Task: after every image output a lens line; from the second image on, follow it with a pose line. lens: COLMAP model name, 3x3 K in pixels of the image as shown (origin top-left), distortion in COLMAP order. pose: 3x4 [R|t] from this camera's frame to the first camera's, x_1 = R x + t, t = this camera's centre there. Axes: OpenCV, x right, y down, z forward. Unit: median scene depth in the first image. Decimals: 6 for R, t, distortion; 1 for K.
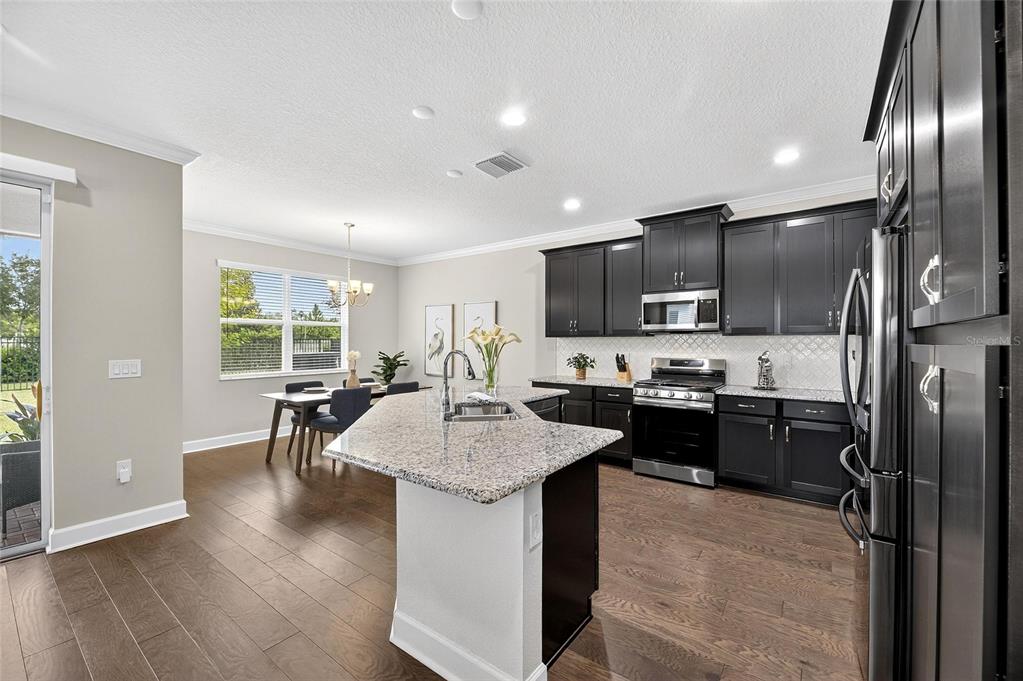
lens RADIAL K [[413.0, 0, 510.7], [0, 413.0, 341.8], [0, 0, 1]] dist [-0.000936, -0.000584]
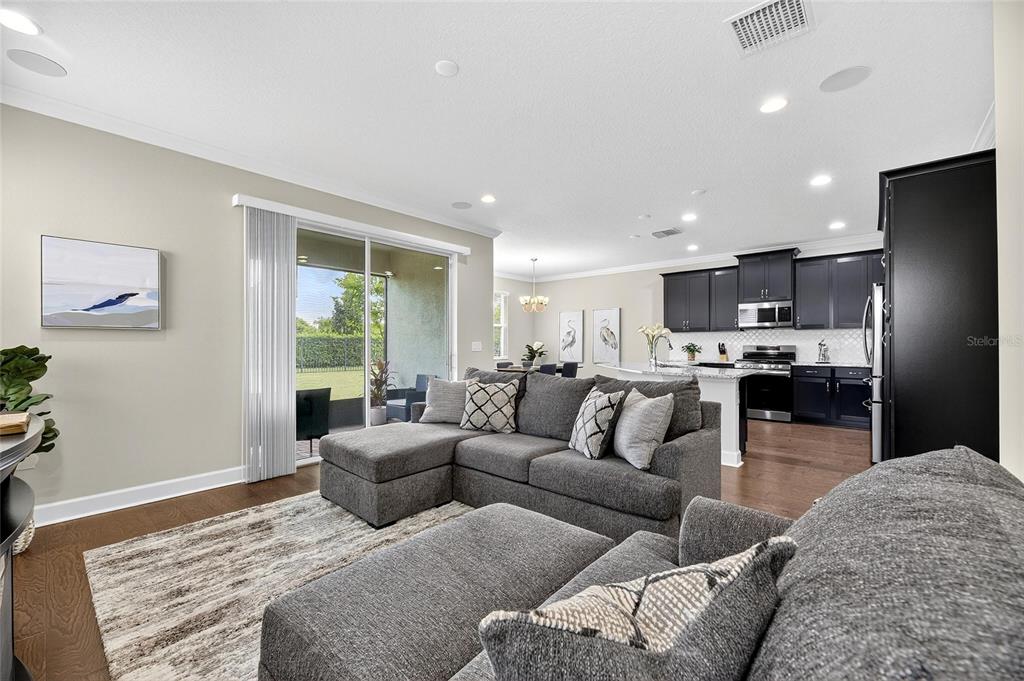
lens RADIAL K [[413.4, 0, 510.8], [0, 413.4, 342.6], [0, 0, 1]] dist [-0.000936, -0.000584]
pose [[0.997140, -0.003179, -0.075510, -0.441390], [0.002860, 0.999986, -0.004341, 0.037482], [0.075523, 0.004112, 0.997136, -0.646943]]
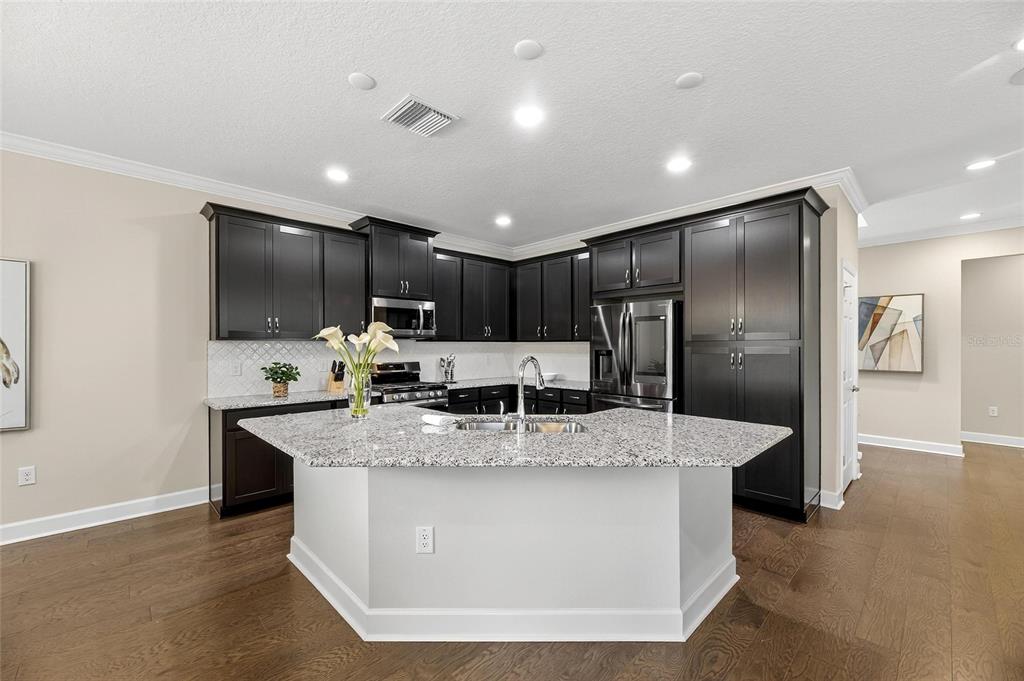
lens RADIAL K [[413.4, 0, 510.7], [0, 413.4, 341.9], [0, 0, 1]] dist [-0.000936, -0.000584]
pose [[0.170438, 0.011680, 0.985299, -0.594002], [0.002574, 0.999921, -0.012298, 0.002194], [-0.985365, 0.004632, 0.170394, 0.560617]]
